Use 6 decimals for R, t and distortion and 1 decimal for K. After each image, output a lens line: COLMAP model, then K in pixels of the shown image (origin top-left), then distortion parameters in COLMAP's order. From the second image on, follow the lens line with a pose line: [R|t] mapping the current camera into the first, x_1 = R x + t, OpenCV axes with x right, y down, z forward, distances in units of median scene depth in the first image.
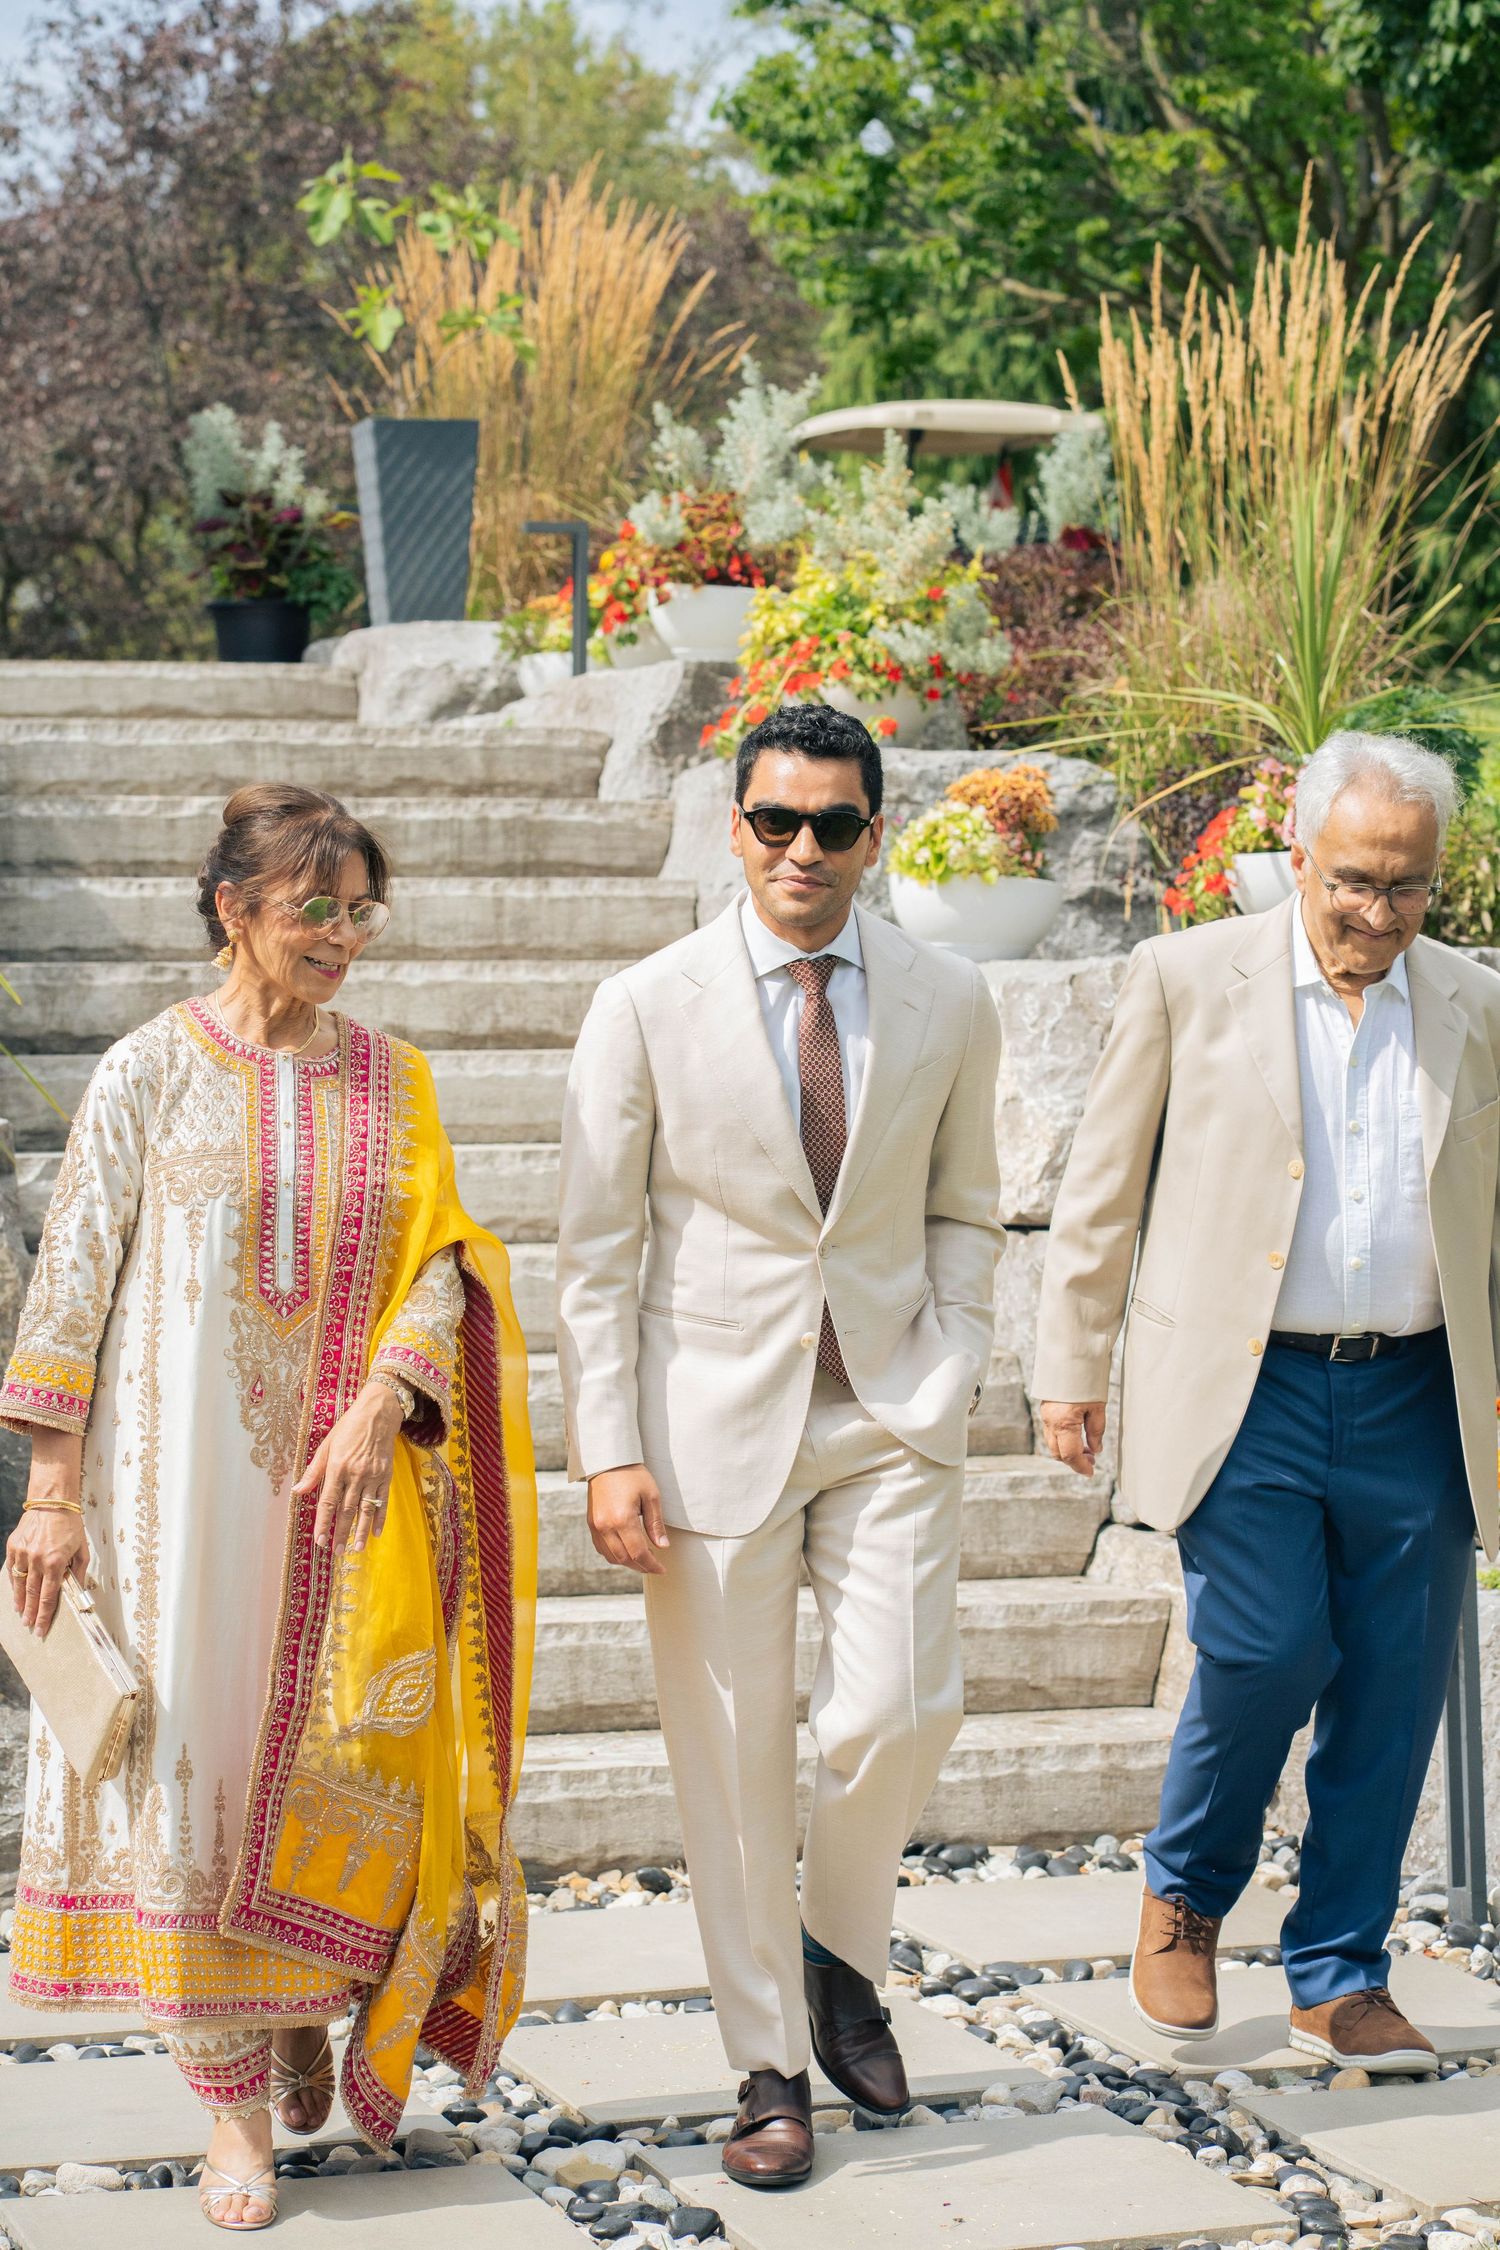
lens RADIAL K [[5461.1, 0, 750.0], [0, 5461.1, 1125.0], [0, 0, 1]] dist [0.098407, -3.484895]
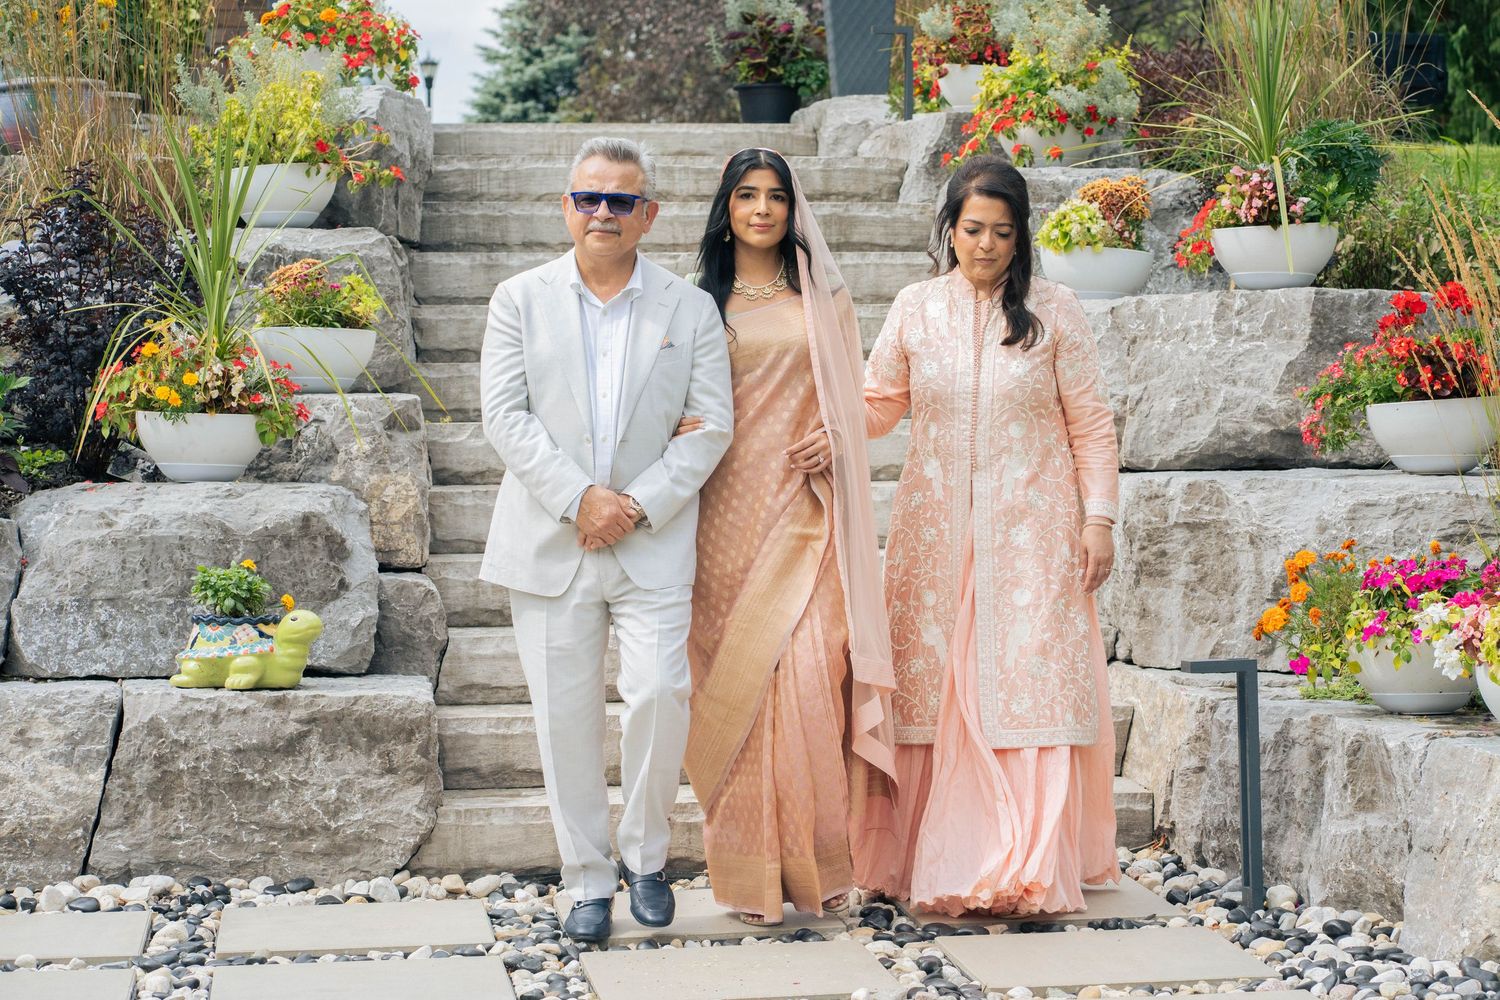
lens RADIAL K [[3640.7, 0, 750.0], [0, 3640.7, 500.0], [0, 0, 1]] dist [0.098407, -3.484895]
pose [[0.983917, 0.006998, -0.178489, 0.116972], [-0.004799, 0.999907, 0.012750, 0.011772], [0.178562, -0.011688, 0.983859, -0.026730]]
